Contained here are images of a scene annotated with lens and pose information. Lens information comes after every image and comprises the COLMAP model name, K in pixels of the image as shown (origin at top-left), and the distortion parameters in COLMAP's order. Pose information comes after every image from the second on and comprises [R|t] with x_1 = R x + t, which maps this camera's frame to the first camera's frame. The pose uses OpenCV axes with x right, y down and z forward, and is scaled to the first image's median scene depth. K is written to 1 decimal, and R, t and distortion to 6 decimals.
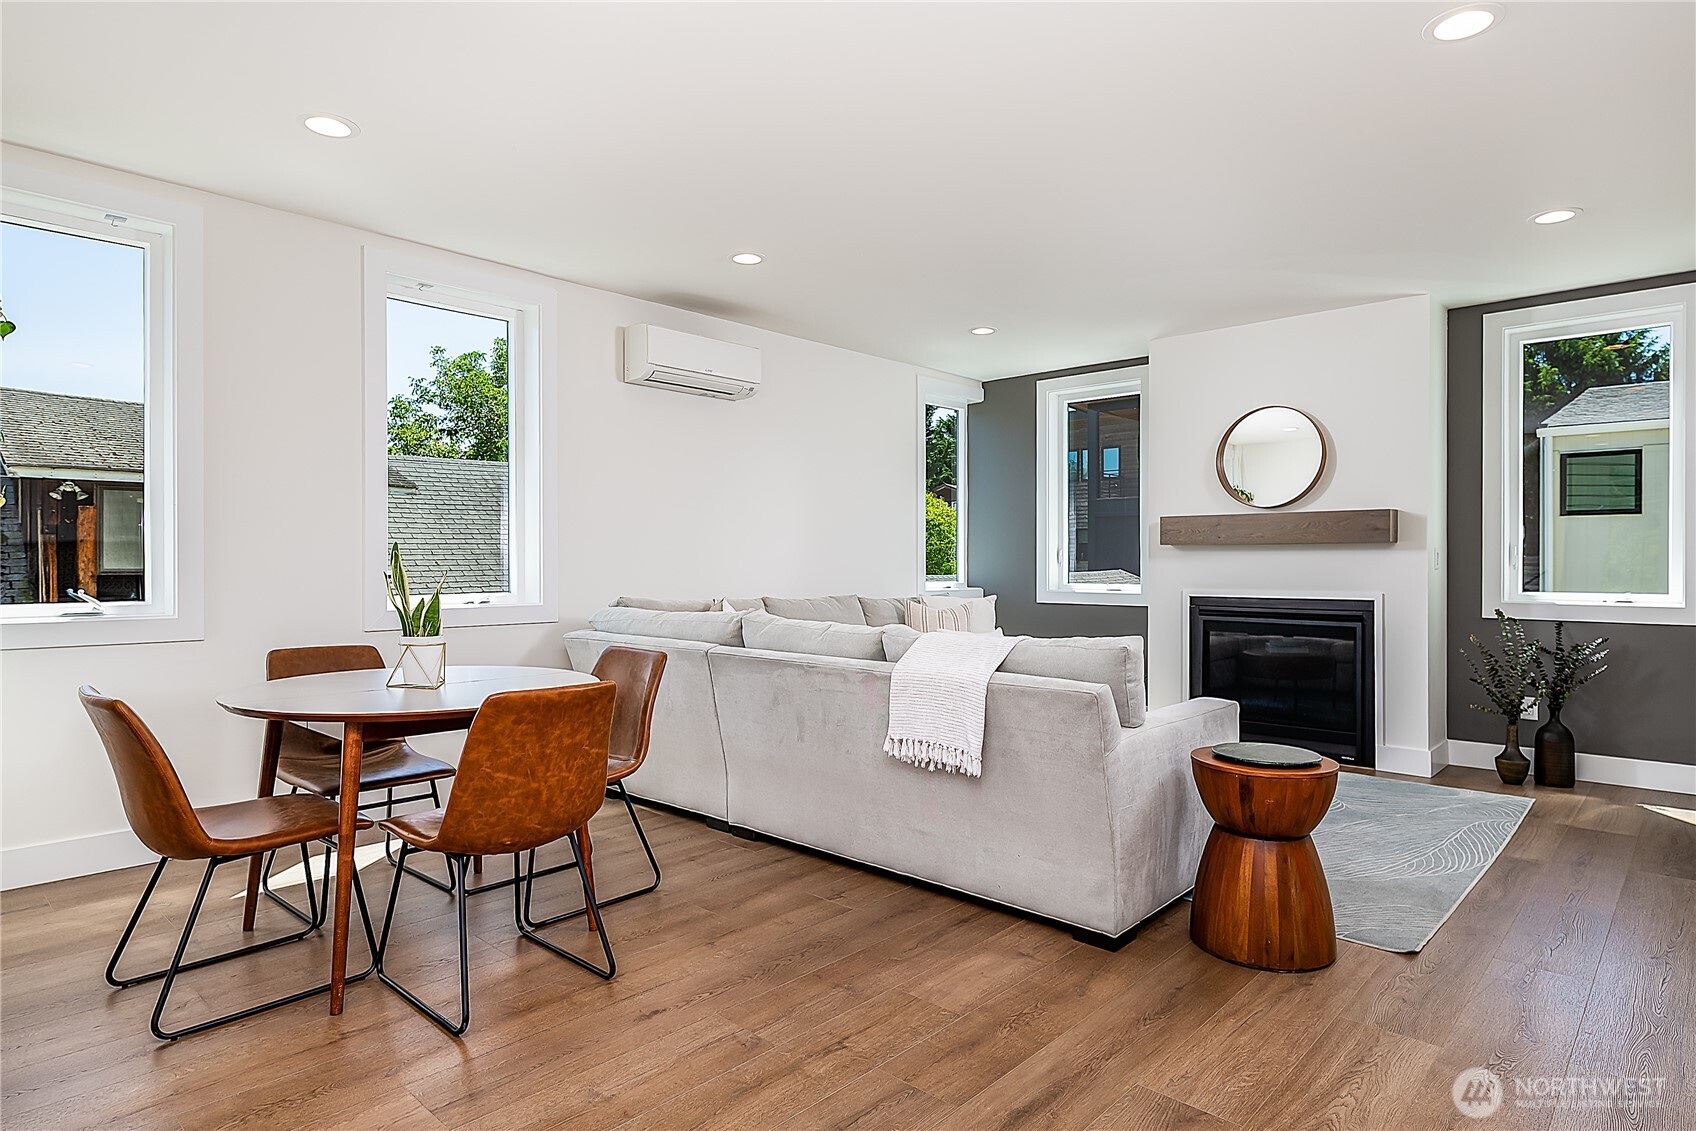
lens RADIAL K [[957.1, 0, 848.0], [0, 957.1, 565.5], [0, 0, 1]] dist [-0.002334, -0.001251]
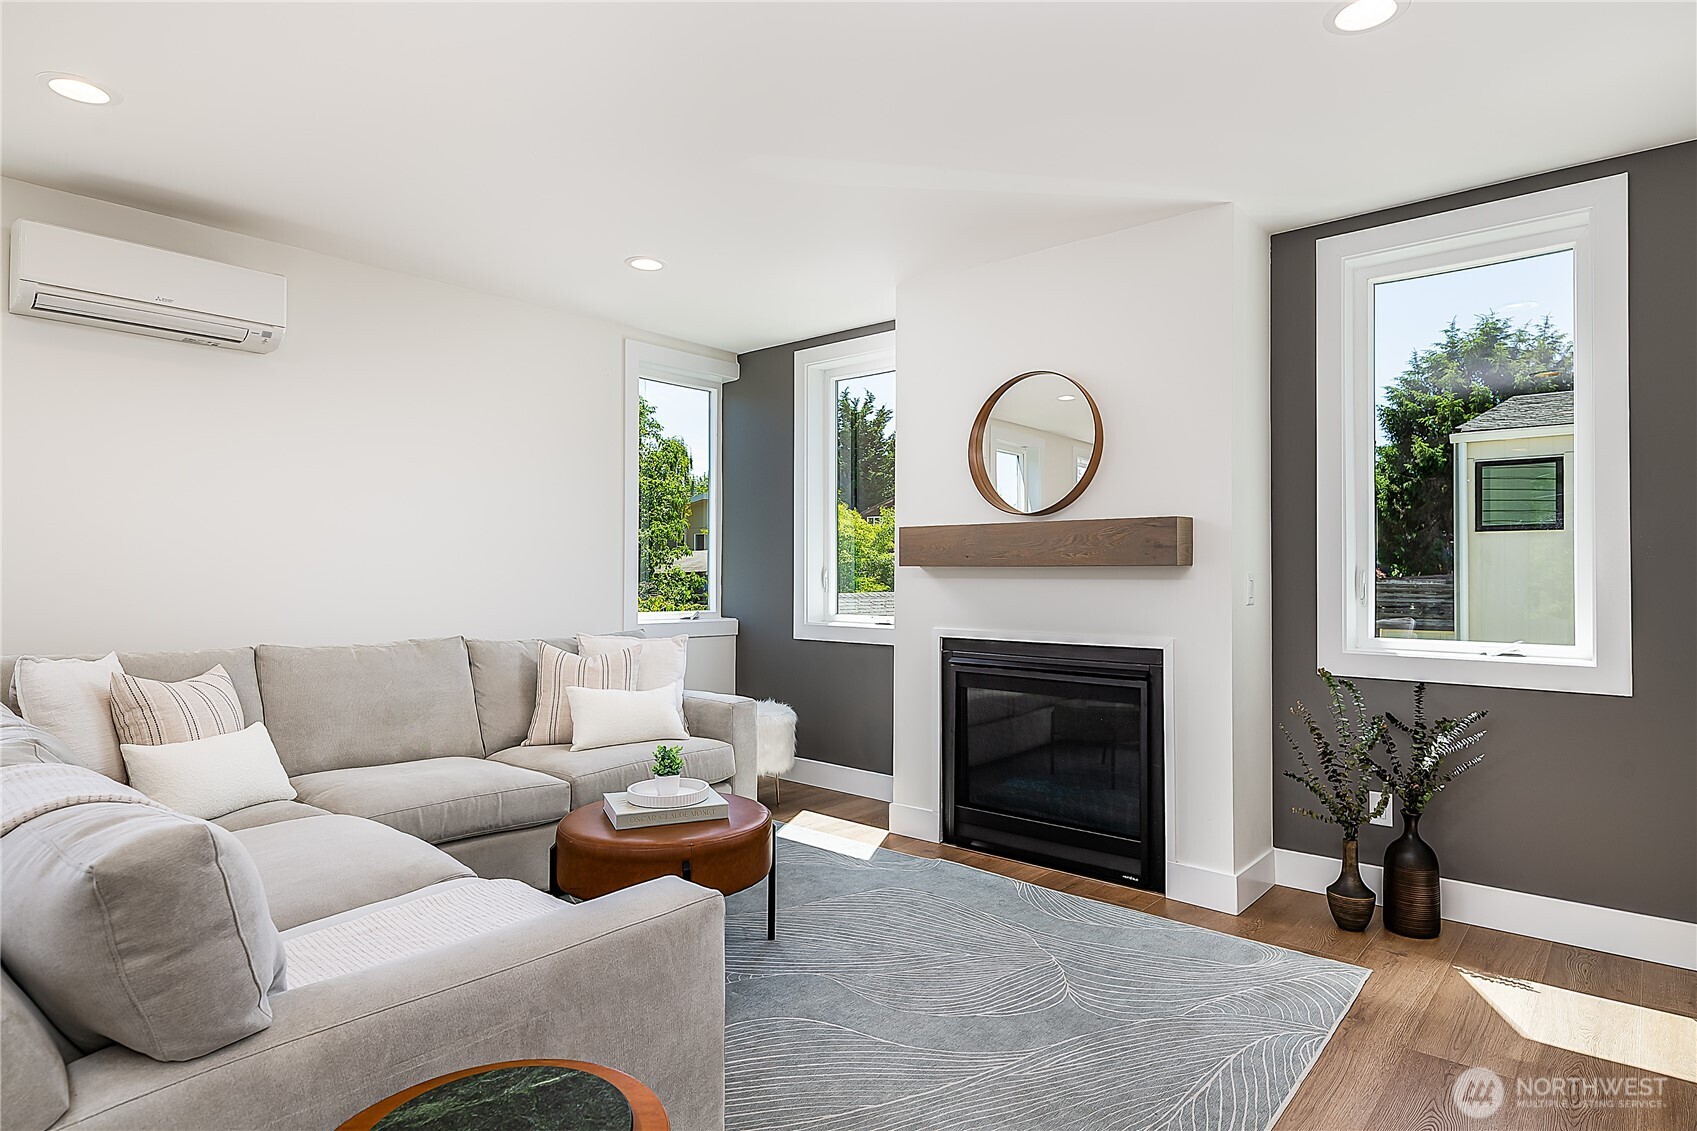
lens RADIAL K [[960.9, 0, 853.4], [0, 960.9, 560.4], [0, 0, 1]] dist [0.001604, 0.000161]
pose [[0.998806, 0.004205, 0.048668, 0.288671], [-0.003278, 0.999812, -0.019112, -0.013523], [-0.048739, 0.018930, 0.998632, 0.313692]]
